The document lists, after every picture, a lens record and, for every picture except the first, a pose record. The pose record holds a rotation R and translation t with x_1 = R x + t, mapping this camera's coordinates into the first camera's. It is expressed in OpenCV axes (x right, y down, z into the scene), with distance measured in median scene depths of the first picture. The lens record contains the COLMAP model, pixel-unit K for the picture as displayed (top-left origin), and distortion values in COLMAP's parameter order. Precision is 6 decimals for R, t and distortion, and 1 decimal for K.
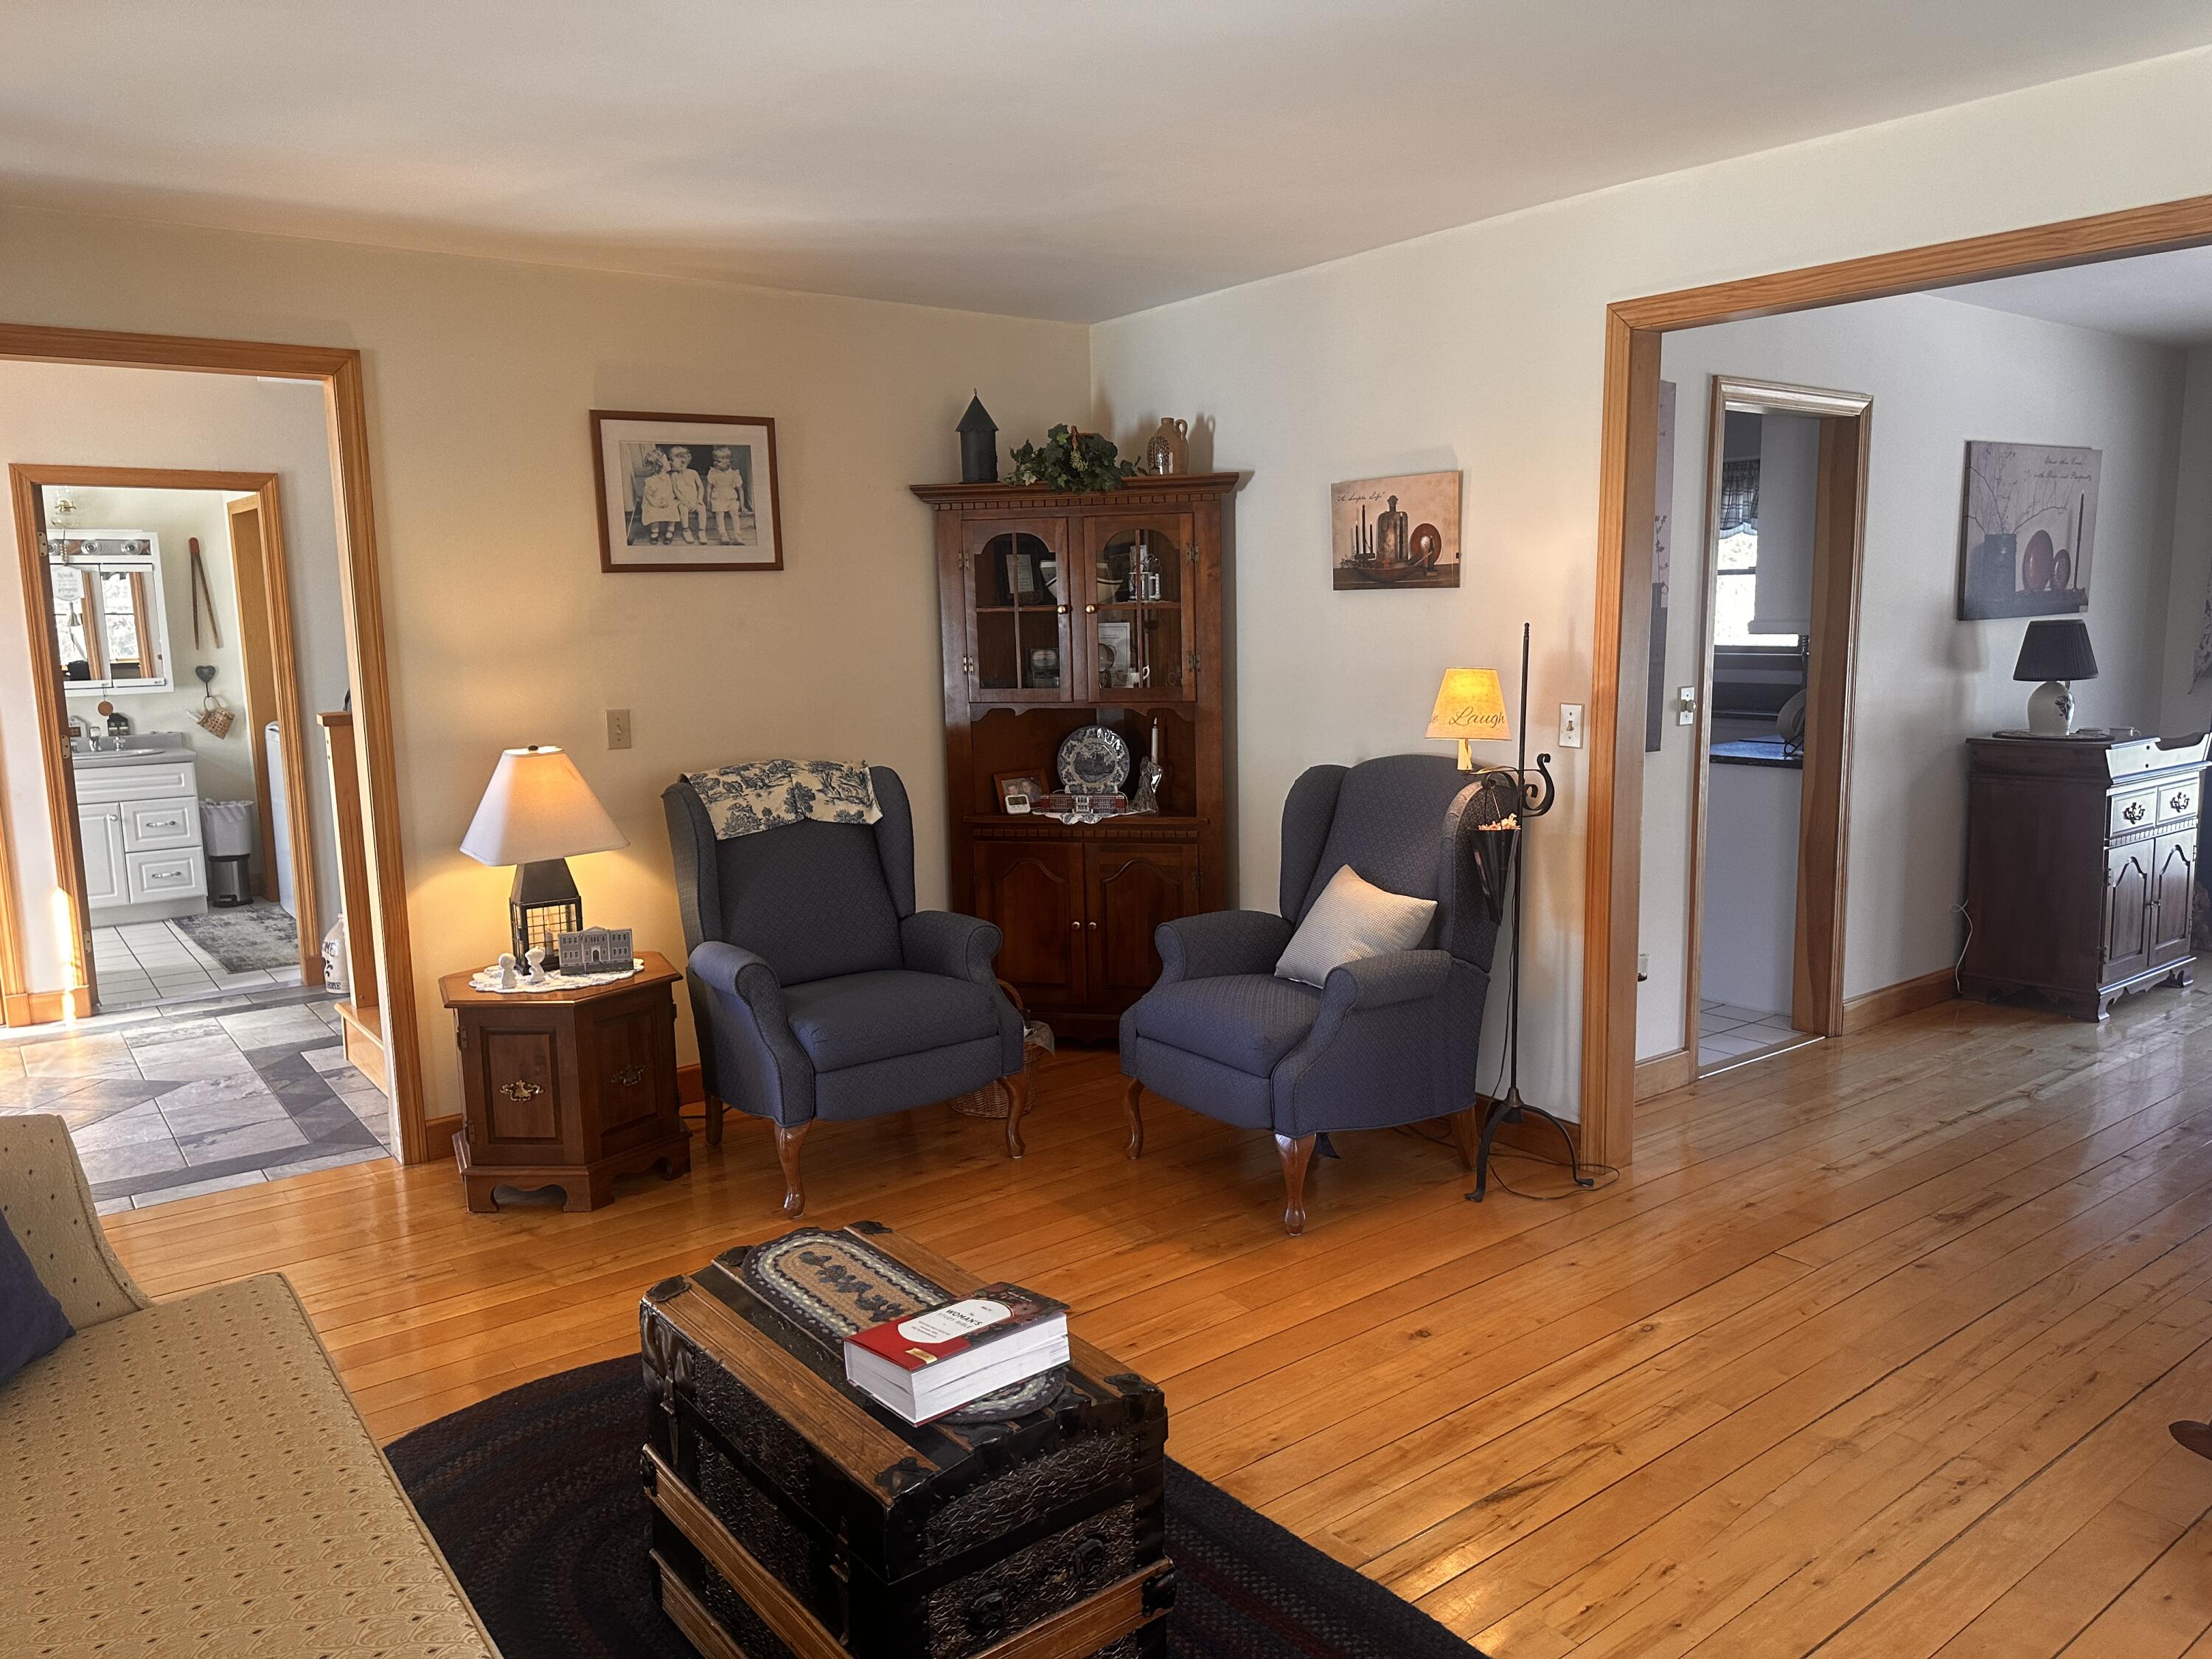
lens RADIAL K [[1564.0, 0, 1126.6], [0, 1564.0, 836.3], [0, 0, 1]] dist [0.061071, -0.072026]
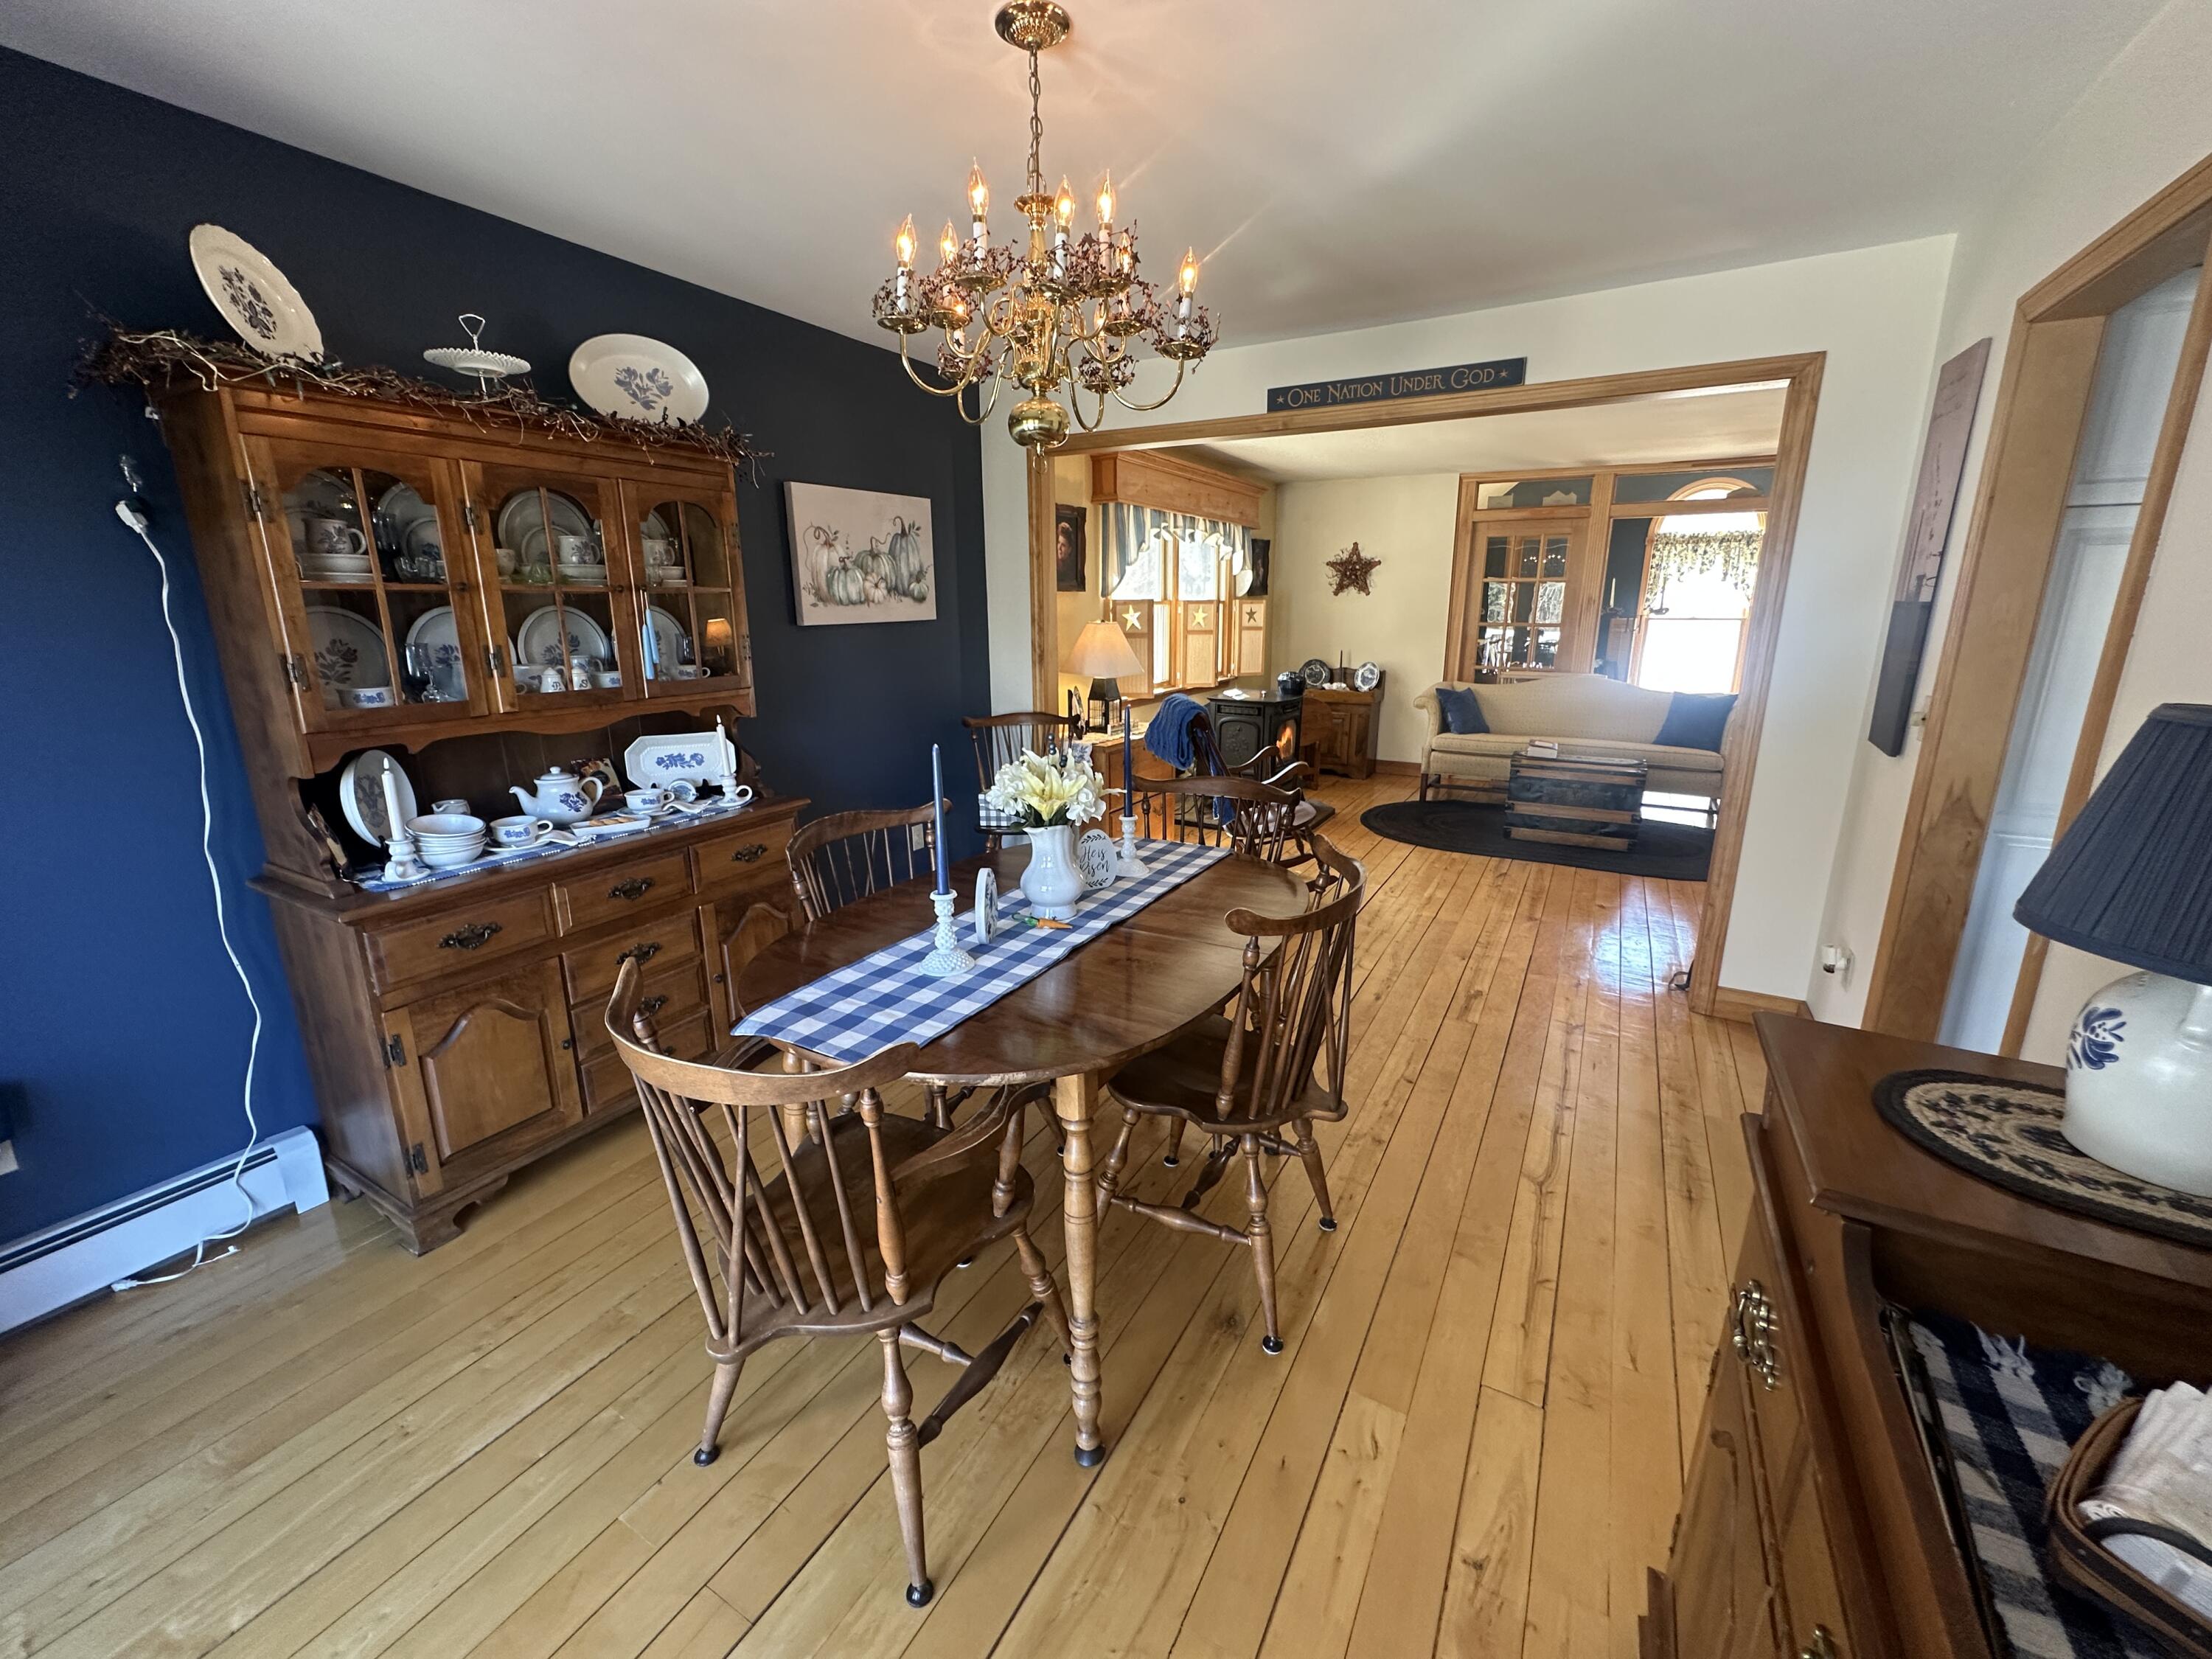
lens RADIAL K [[882.8, 0, 1108.7], [0, 882.8, 821.0], [0, 0, 1]] dist [0.002966, -0.000899]
pose [[-0.919077, 0.113932, -0.377249, 1.006668], [-0.039327, 0.926000, 0.375469, -0.204868], [0.392110, 0.359921, -0.846585, 1.323043]]
